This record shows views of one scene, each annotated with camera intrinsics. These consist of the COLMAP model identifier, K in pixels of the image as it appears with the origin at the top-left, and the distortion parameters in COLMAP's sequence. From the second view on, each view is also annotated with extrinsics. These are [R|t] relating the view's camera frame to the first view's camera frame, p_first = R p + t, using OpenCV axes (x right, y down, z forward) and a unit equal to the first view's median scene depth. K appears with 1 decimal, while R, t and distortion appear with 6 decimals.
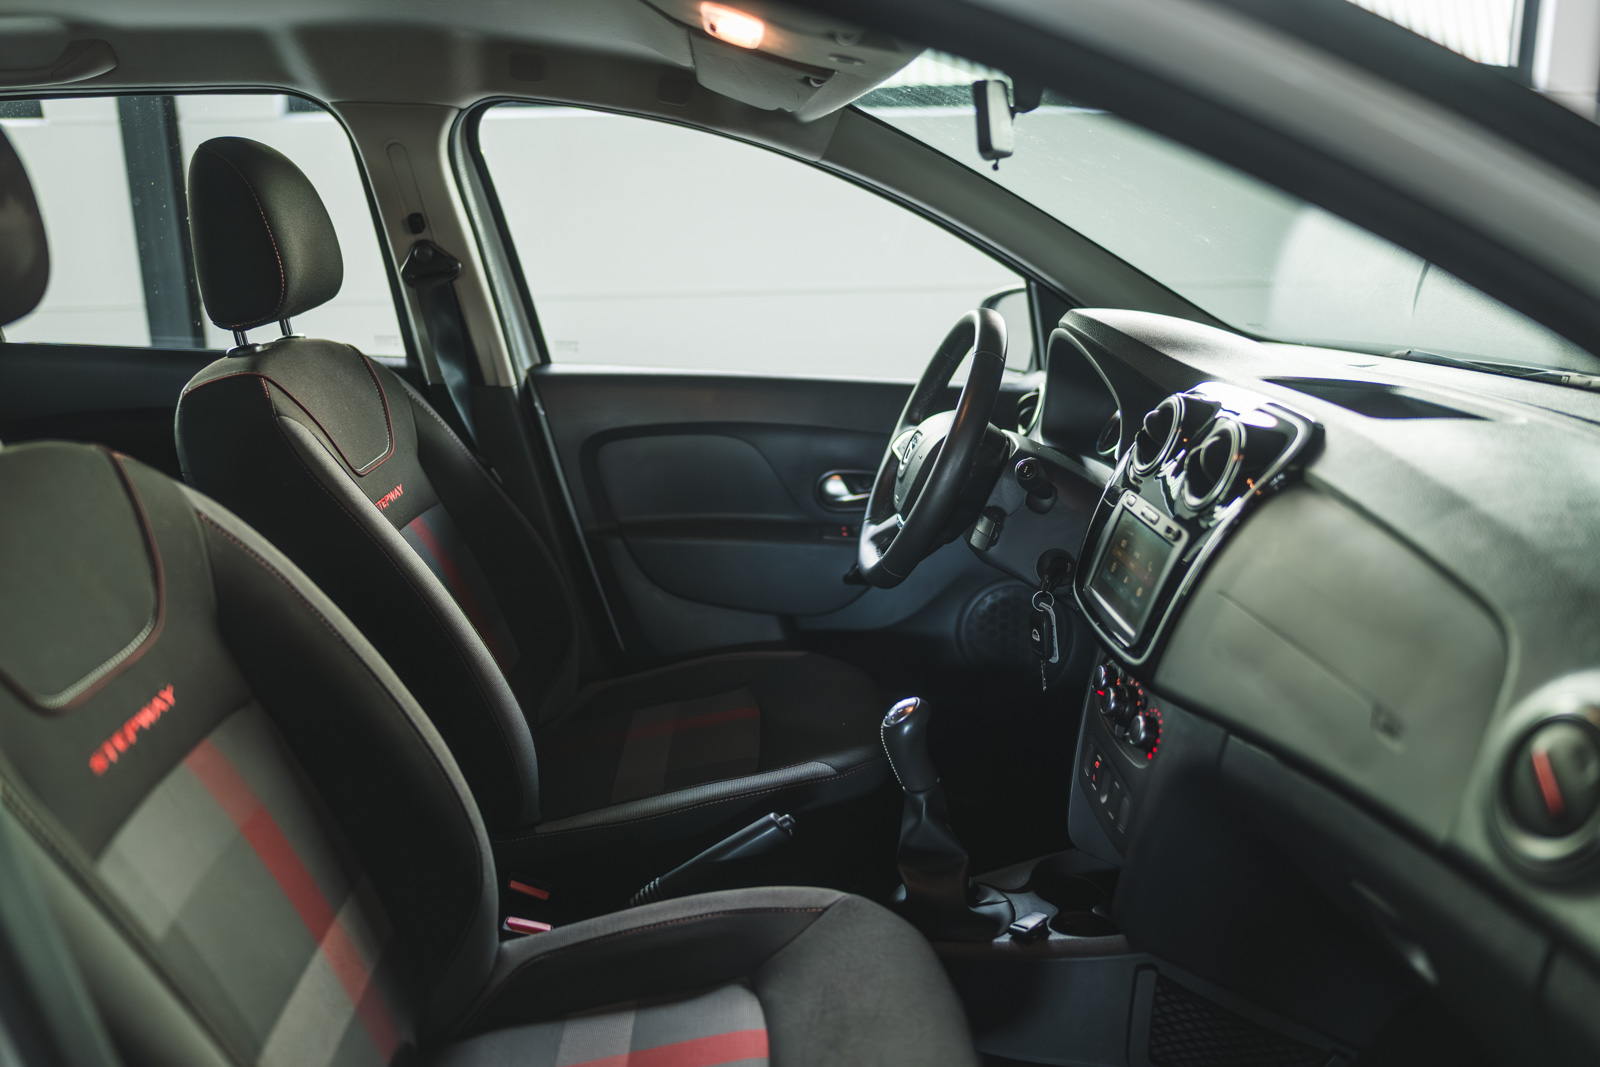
lens RADIAL K [[1291.5, 0, 800.0], [0, 1291.5, 533.5], [0, 0, 1]] dist [0.002596, 0.007913]
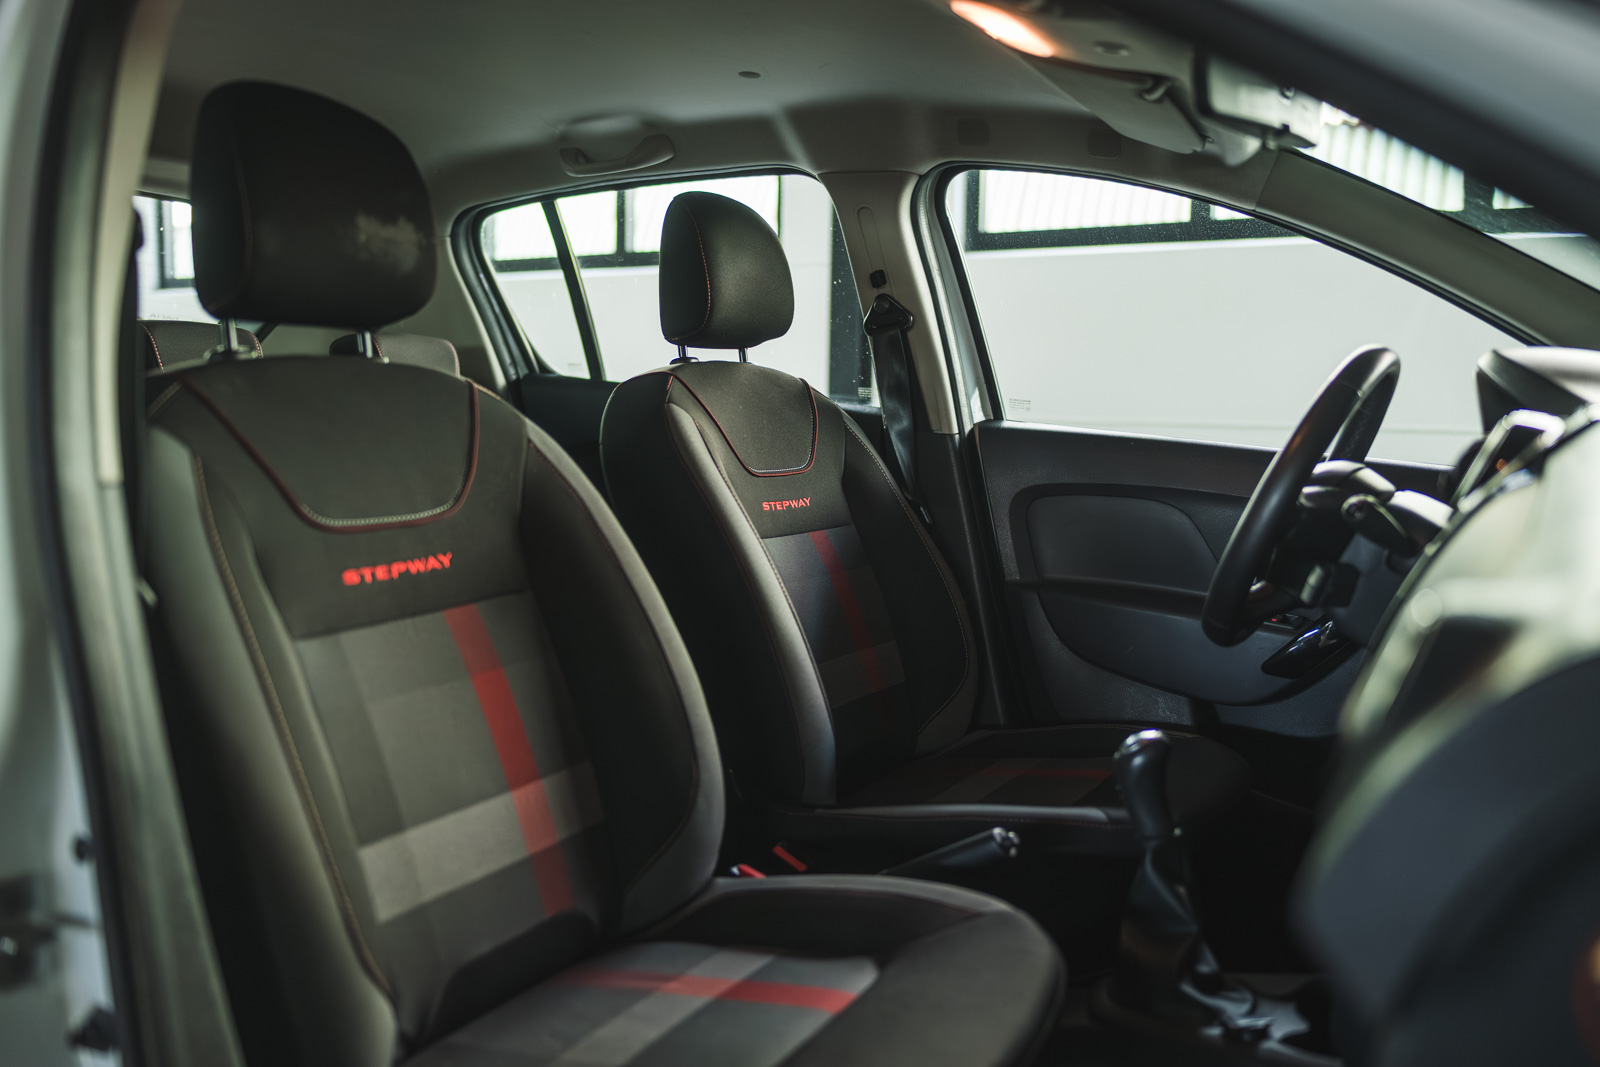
lens RADIAL K [[1287.8, 0, 800.0], [0, 1287.8, 533.5], [0, 0, 1]] dist [0.007912, 0.002873]
pose [[0.827597, 0.093320, -0.553511, 0.333221], [-0.169641, 0.981555, -0.088156, 0.101368], [0.535074, 0.166856, 0.828163, 0.085649]]
